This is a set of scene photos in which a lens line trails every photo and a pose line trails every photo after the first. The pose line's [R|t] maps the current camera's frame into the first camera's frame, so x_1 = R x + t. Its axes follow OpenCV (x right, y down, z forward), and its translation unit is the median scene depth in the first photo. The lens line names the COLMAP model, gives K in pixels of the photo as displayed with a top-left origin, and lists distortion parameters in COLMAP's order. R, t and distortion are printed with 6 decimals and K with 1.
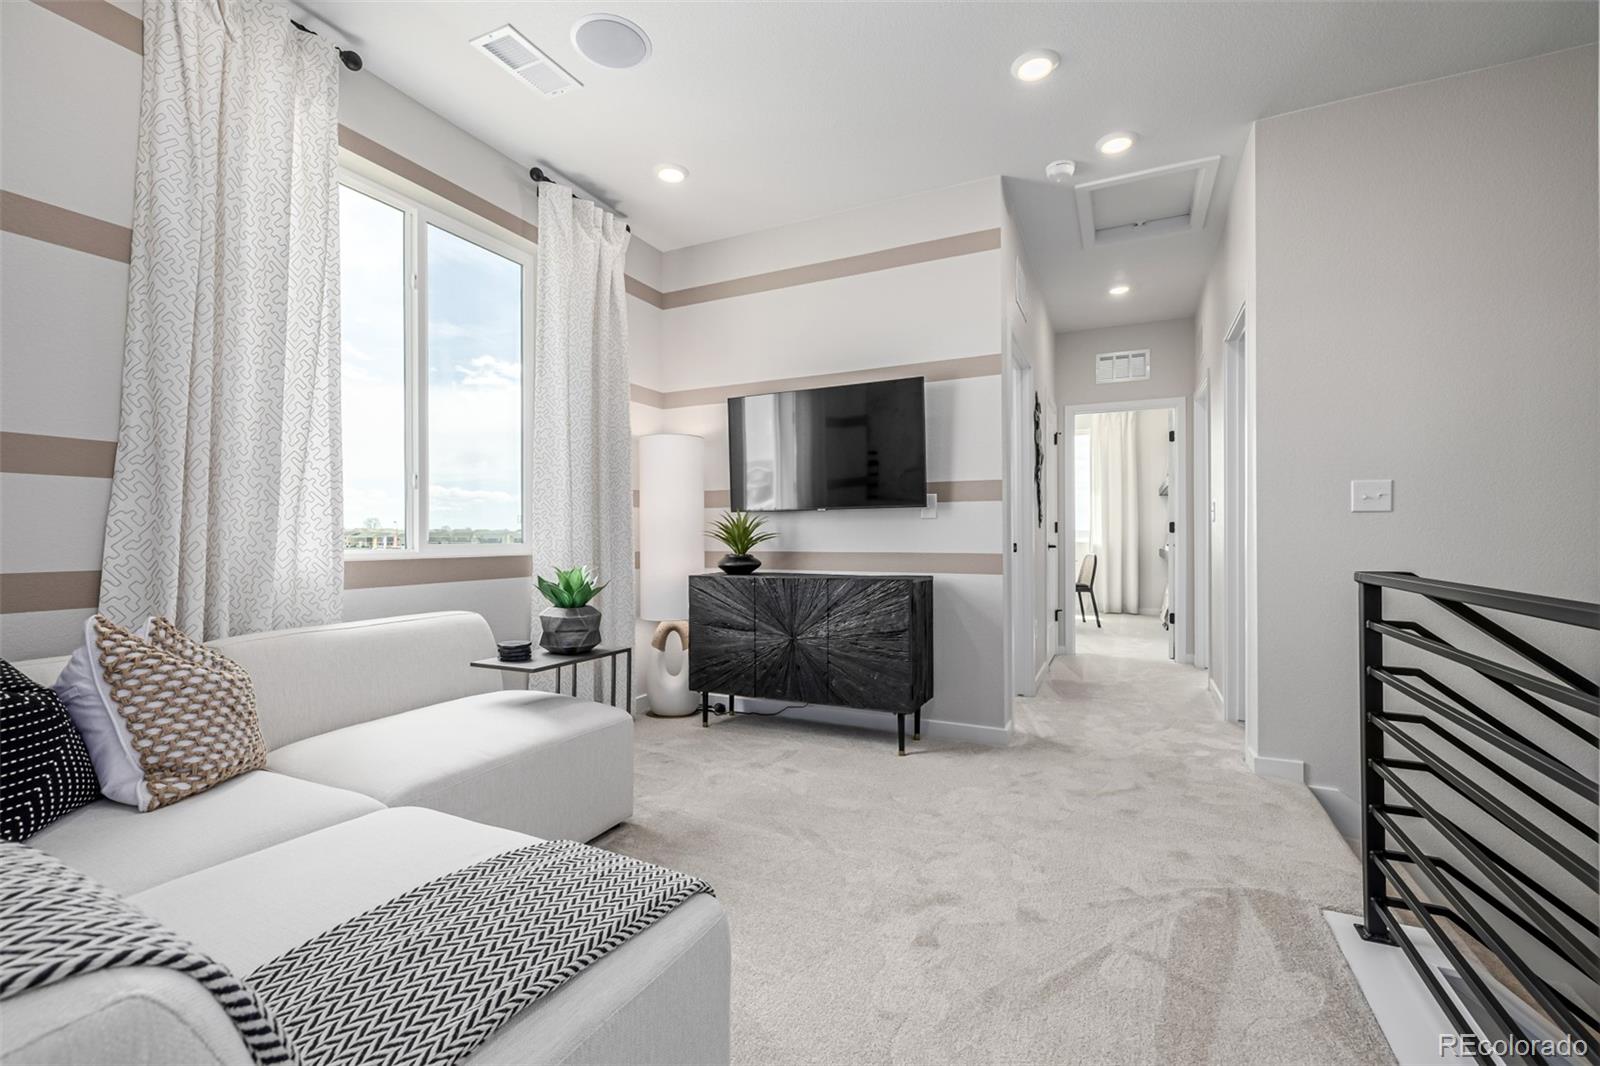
lens RADIAL K [[679.6, 0, 798.8], [0, 679.6, 529.2], [0, 0, 1]] dist [0.001341, 0.000135]
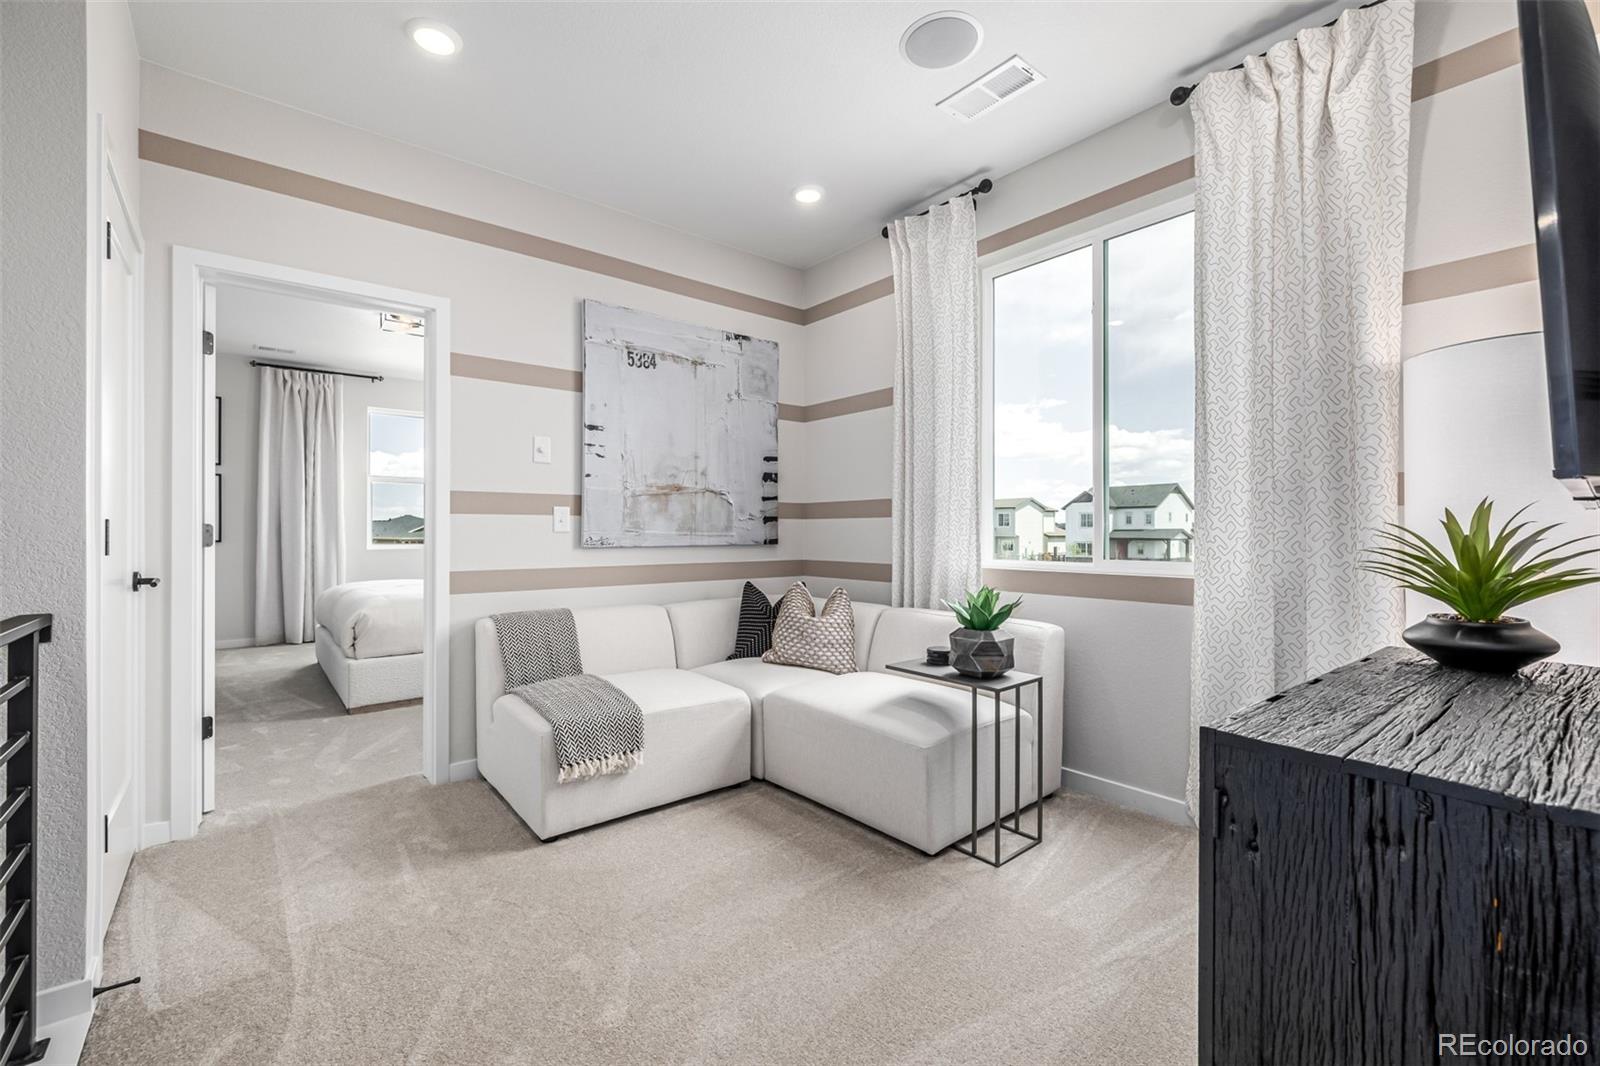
lens RADIAL K [[679.6, 0, 799.5], [0, 679.6, 536.0], [0, 0, 1]] dist [0.001341, 0.000135]
pose [[-0.425341, -0.001085, -0.905032, 0.517421], [0.001268, 0.999998, -0.001795, -0.010396], [0.905032, -0.001911, -0.425339, 0.940294]]
